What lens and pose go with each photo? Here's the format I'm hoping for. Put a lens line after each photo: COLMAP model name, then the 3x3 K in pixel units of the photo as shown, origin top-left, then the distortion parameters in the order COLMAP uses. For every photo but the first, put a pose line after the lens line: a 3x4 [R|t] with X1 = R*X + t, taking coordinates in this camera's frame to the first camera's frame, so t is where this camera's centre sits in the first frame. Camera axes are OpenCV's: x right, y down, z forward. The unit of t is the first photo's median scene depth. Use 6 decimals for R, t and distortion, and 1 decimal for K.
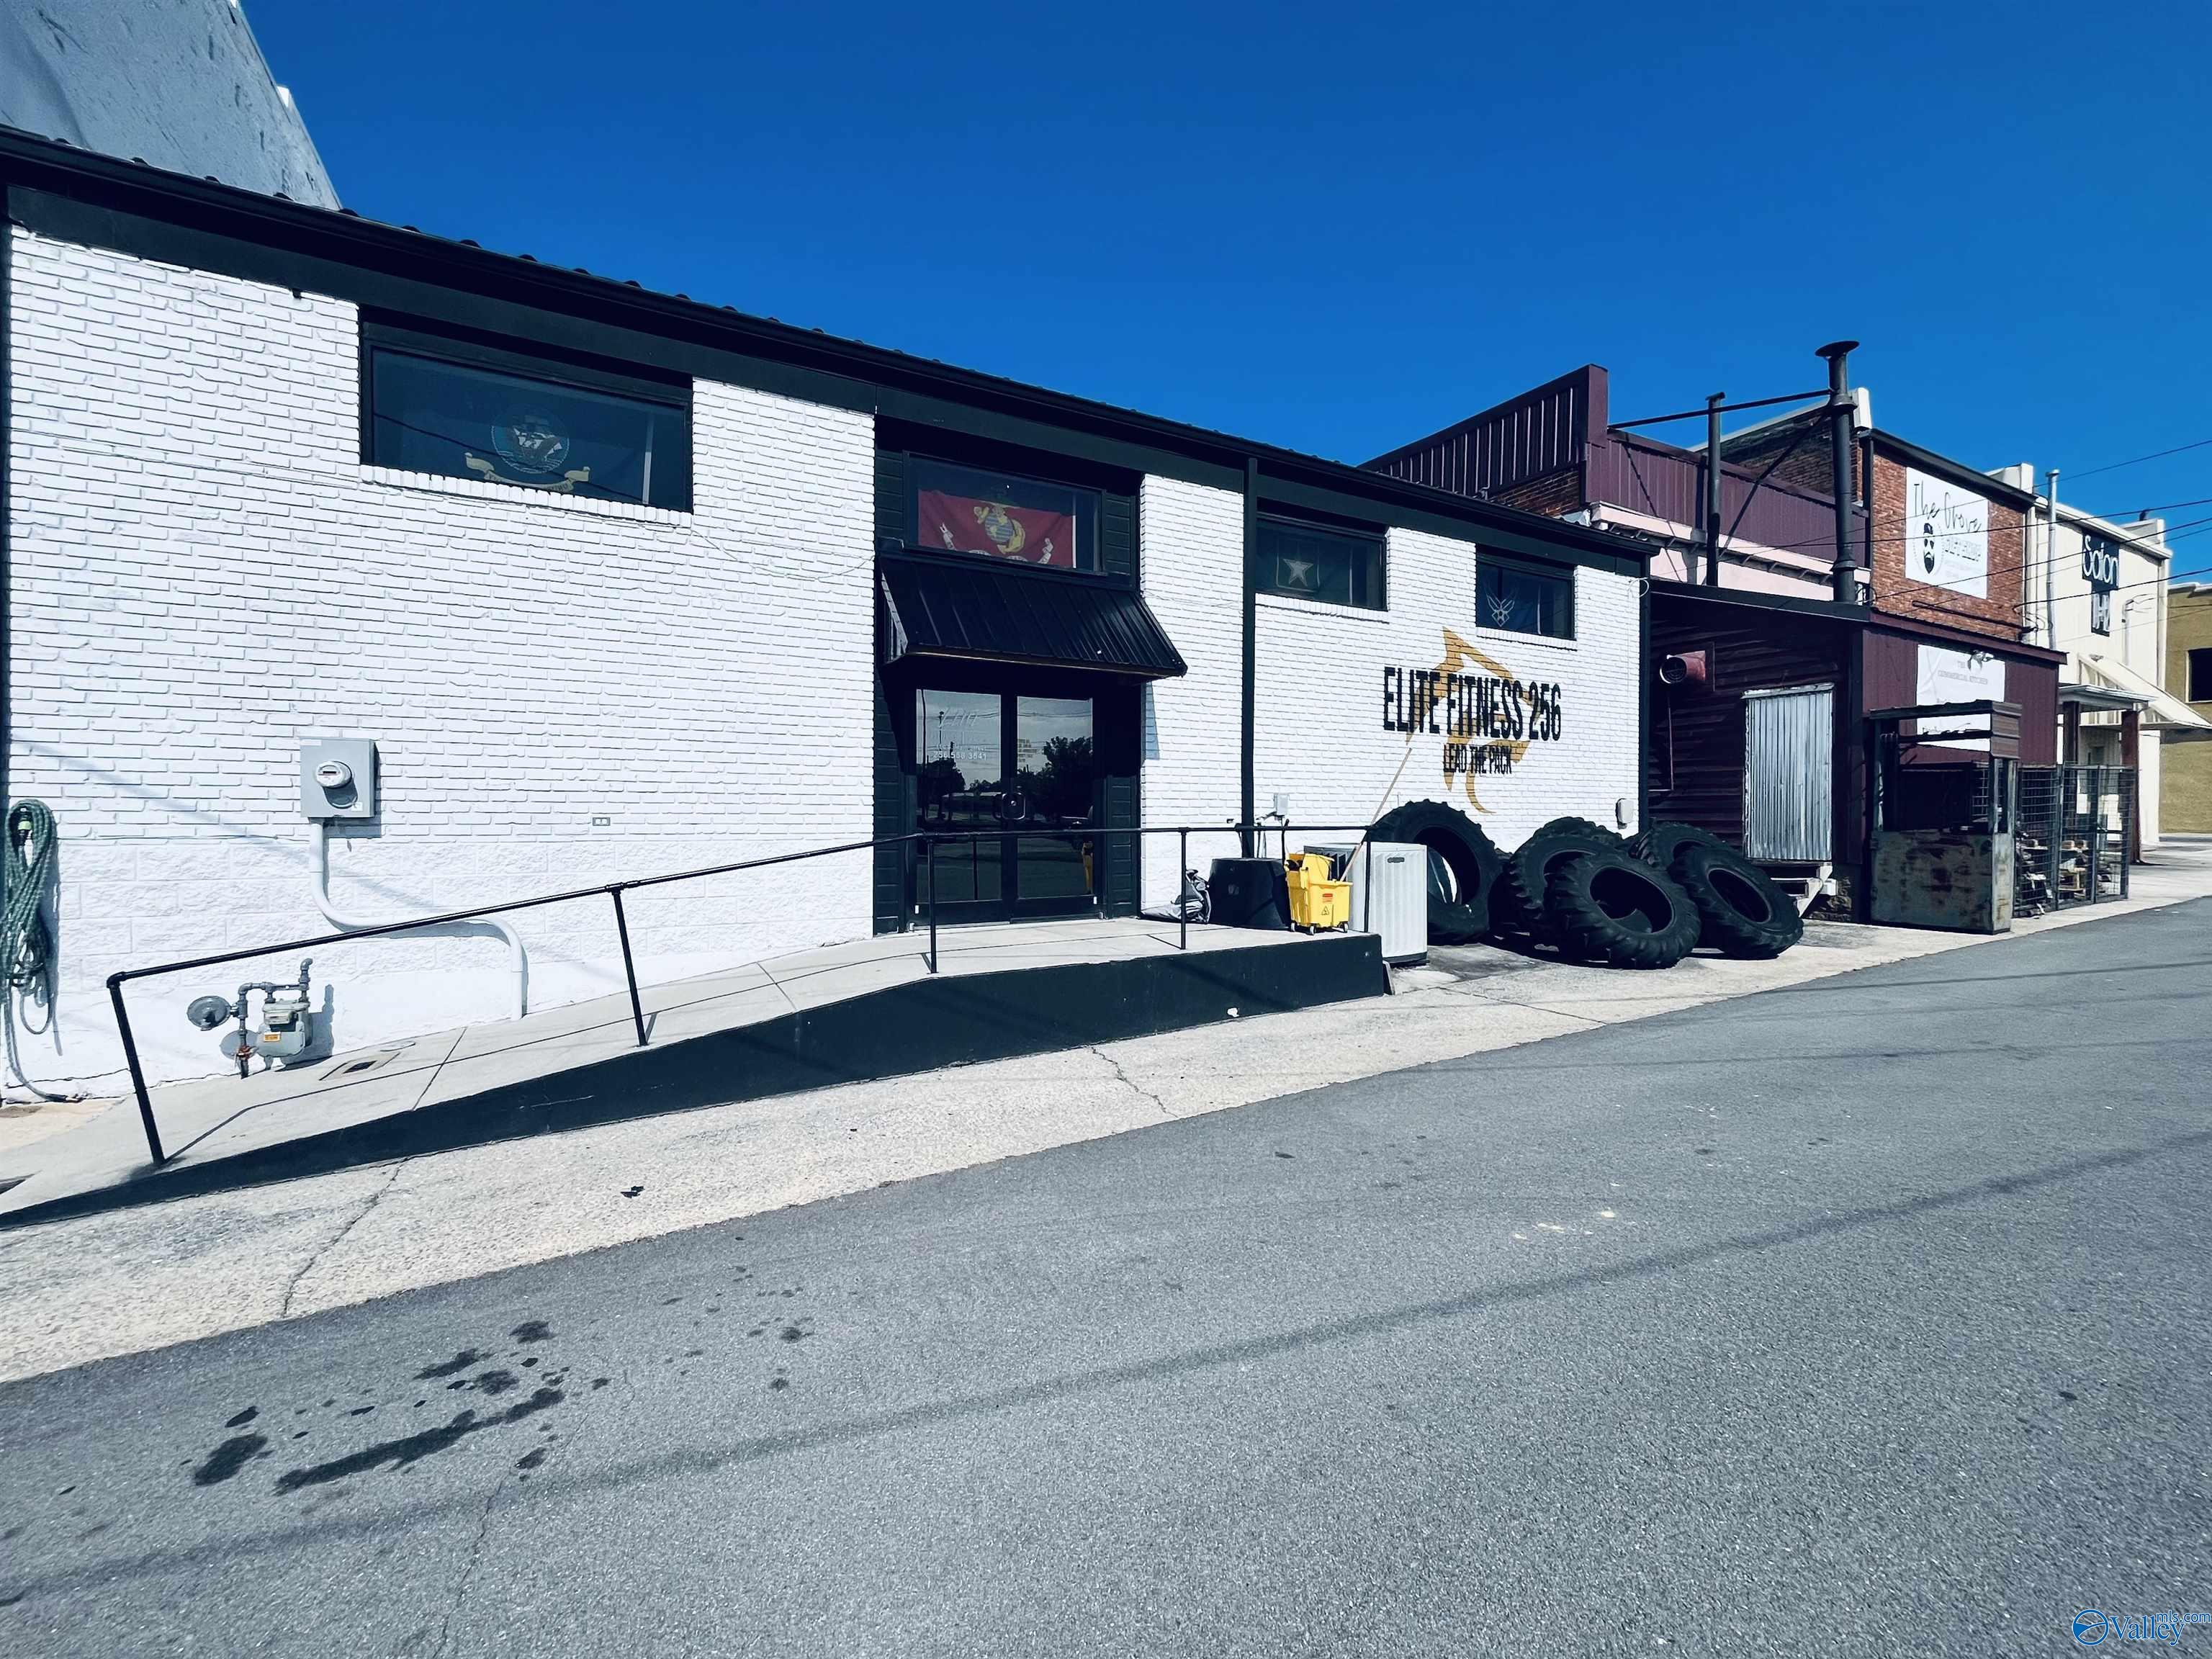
lens RADIAL K [[892.7, 0, 1092.8], [0, 892.7, 825.8], [0, 0, 1]] dist [-0.006452, 0.000529]
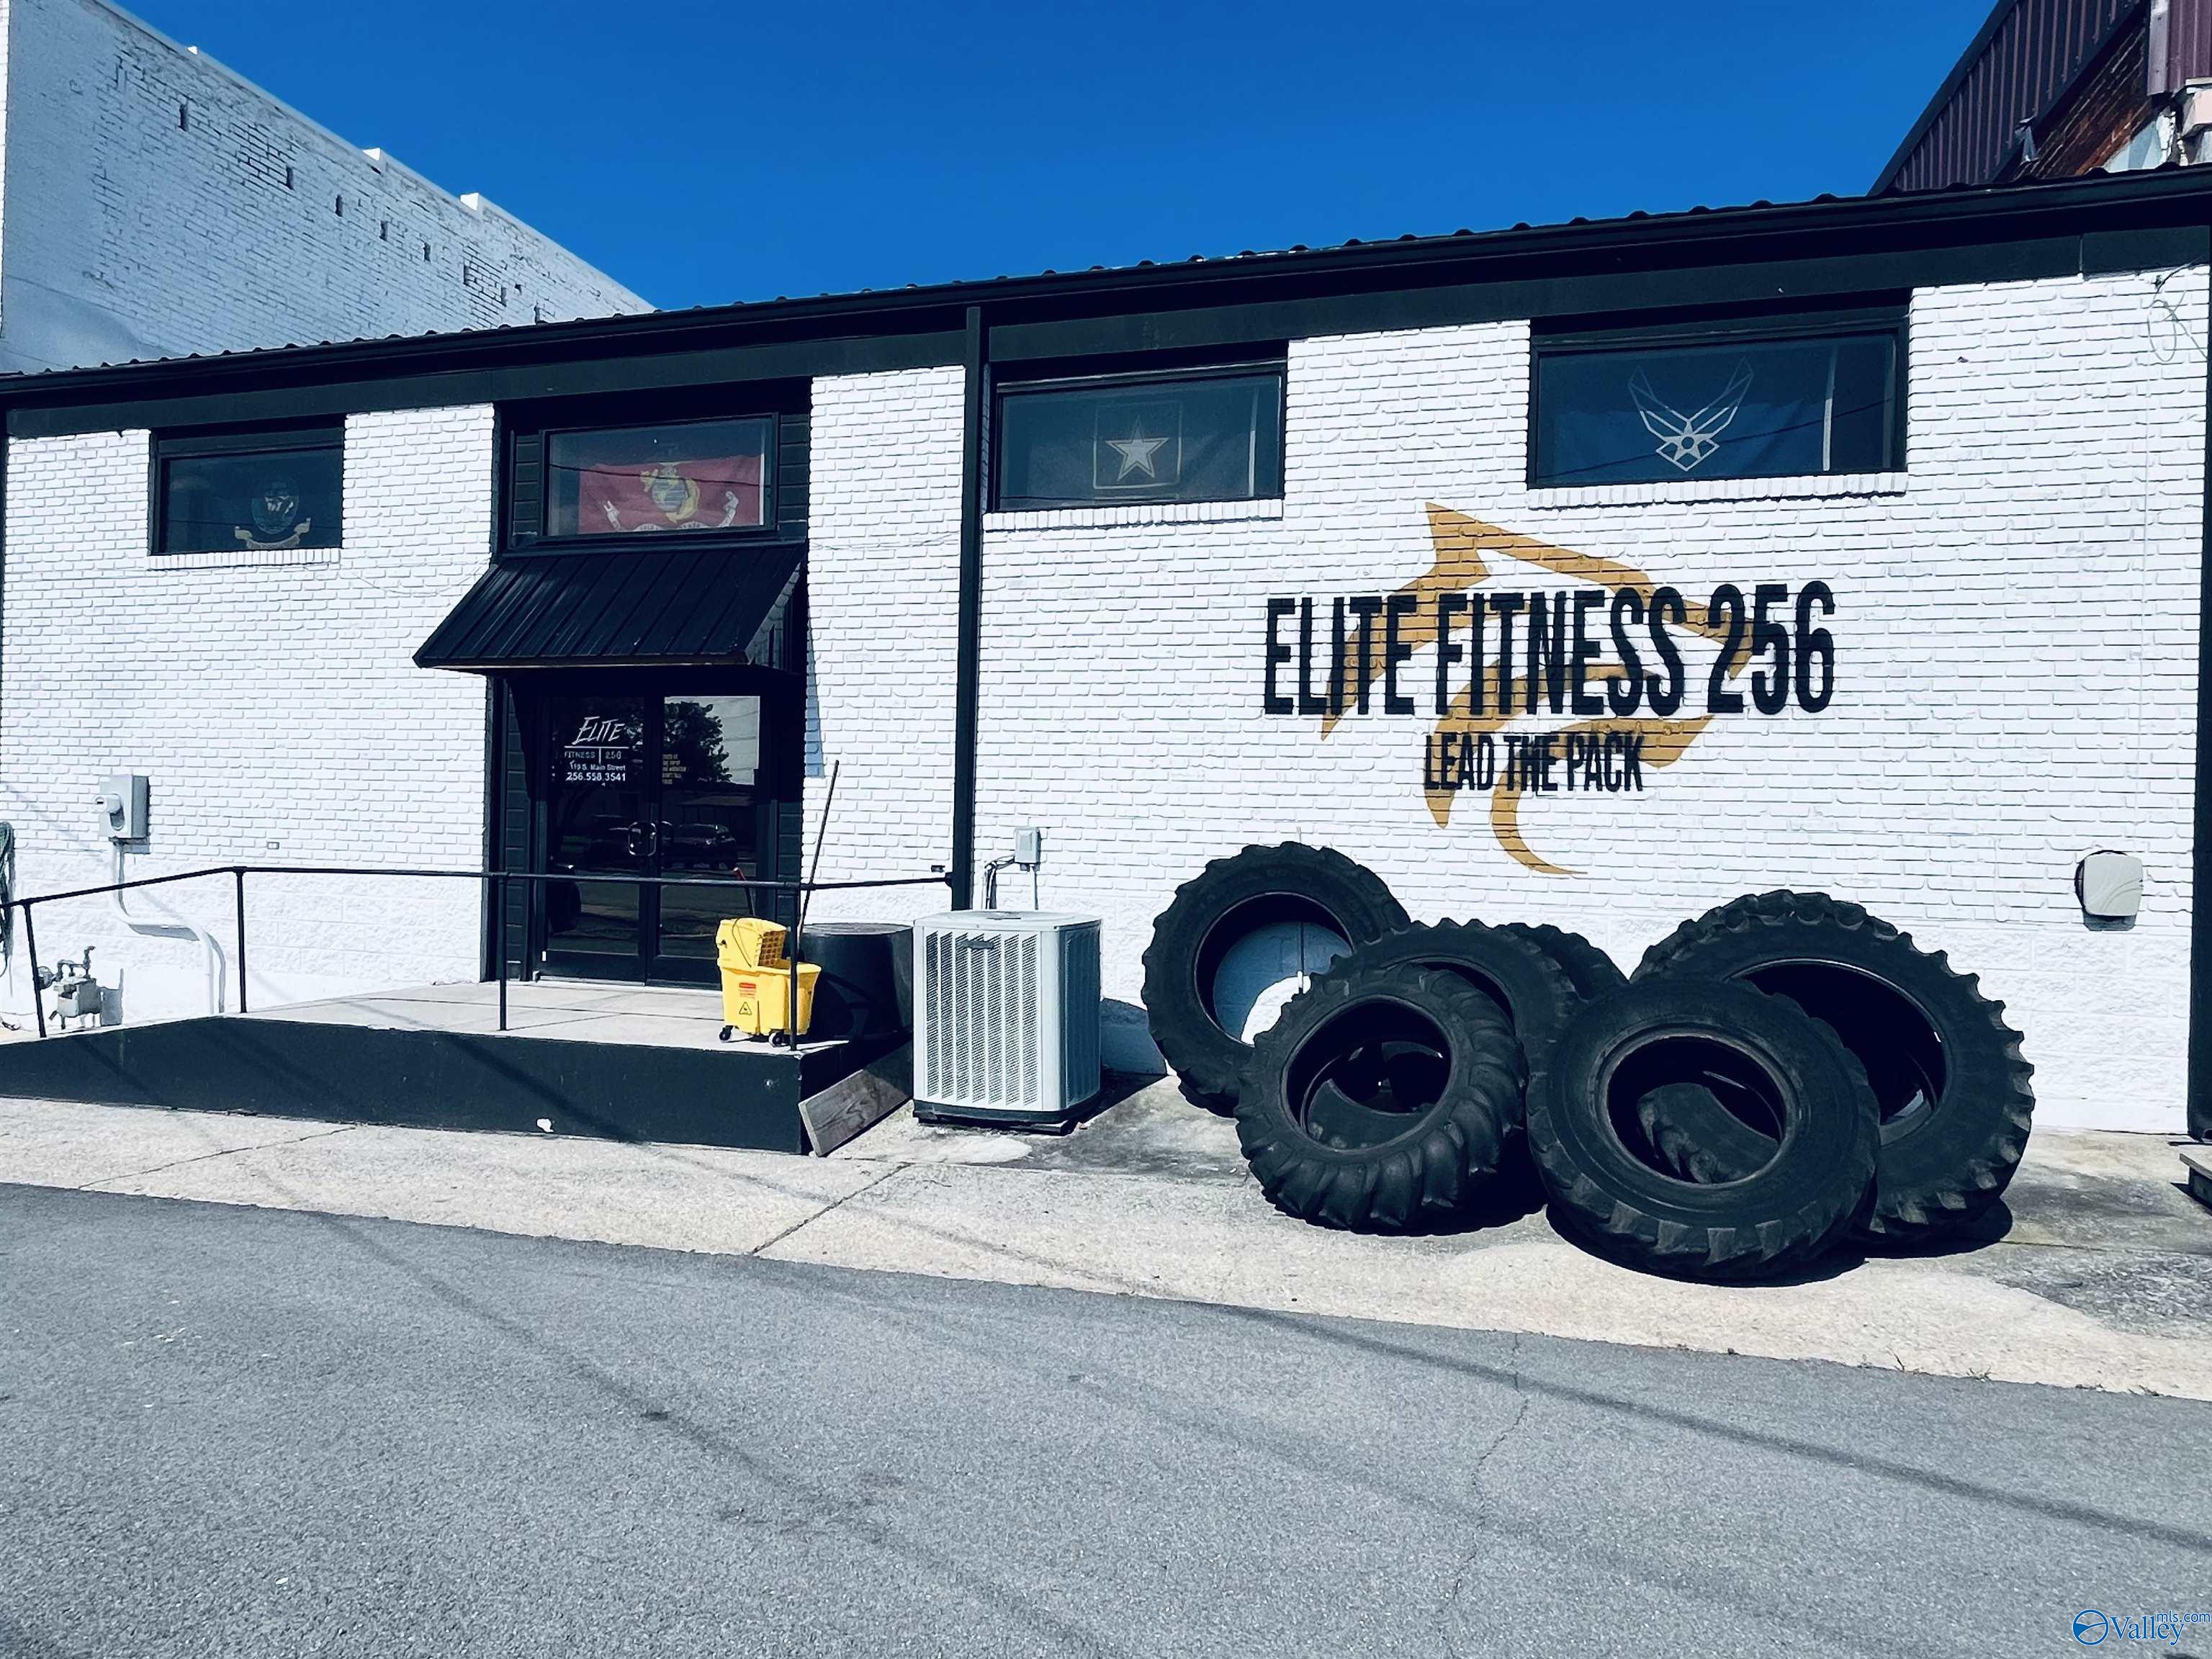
lens RADIAL K [[1314.9, 0, 1106.0], [0, 1314.9, 829.5], [0, 0, 1]] dist [-0.000098, -0.003711]
pose [[0.715782, 0.015879, -0.698143, 0.808760], [-0.031810, 0.999445, -0.009882, -0.025234], [0.697599, 0.029281, 0.715890, 0.350978]]
